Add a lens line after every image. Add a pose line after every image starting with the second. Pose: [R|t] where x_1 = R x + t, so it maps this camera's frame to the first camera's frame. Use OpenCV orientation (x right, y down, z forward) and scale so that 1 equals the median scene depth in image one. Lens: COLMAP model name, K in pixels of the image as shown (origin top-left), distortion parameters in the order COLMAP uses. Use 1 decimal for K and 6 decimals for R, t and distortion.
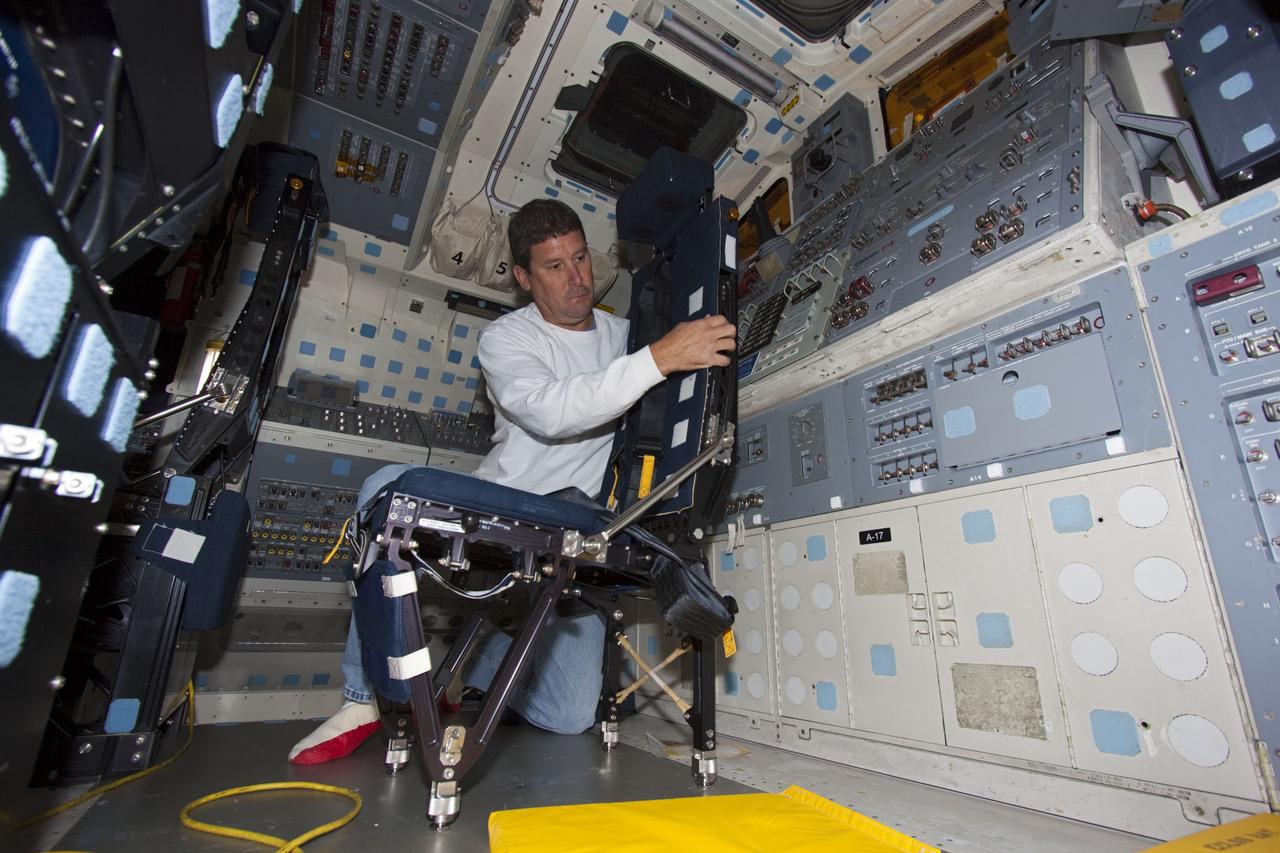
lens RADIAL K [[577.0, 0, 646.4], [0, 577.0, 433.3], [0, 0, 1]] dist [-0.017532, -0.000941]
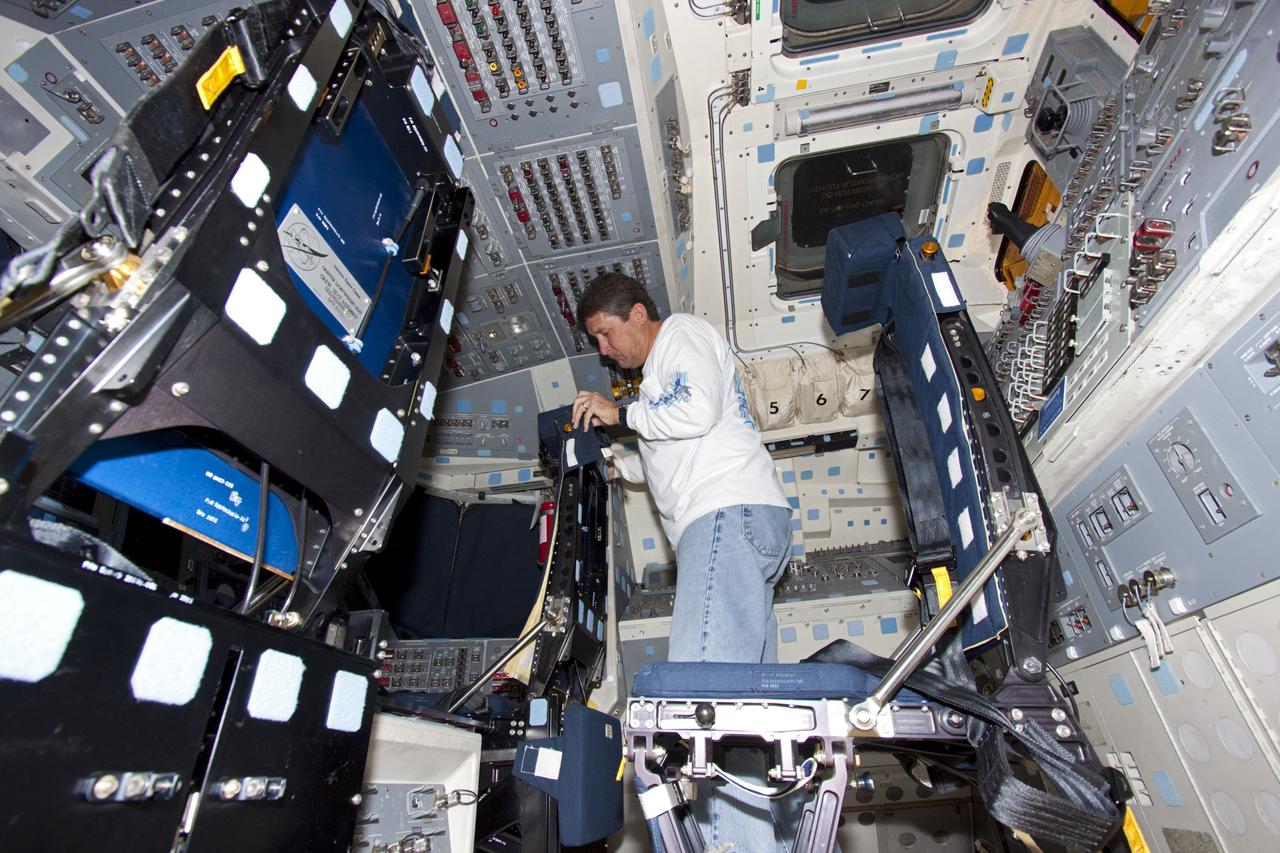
lens RADIAL K [[577.0, 0, 644.9], [0, 577.0, 431.7], [0, 0, 1]] dist [-0.017532, -0.000941]
pose [[0.752193, -0.405156, -0.519668, 0.124202], [0.277374, 0.910046, -0.308027, -0.000041], [0.597720, 0.087553, 0.796910, 0.088318]]
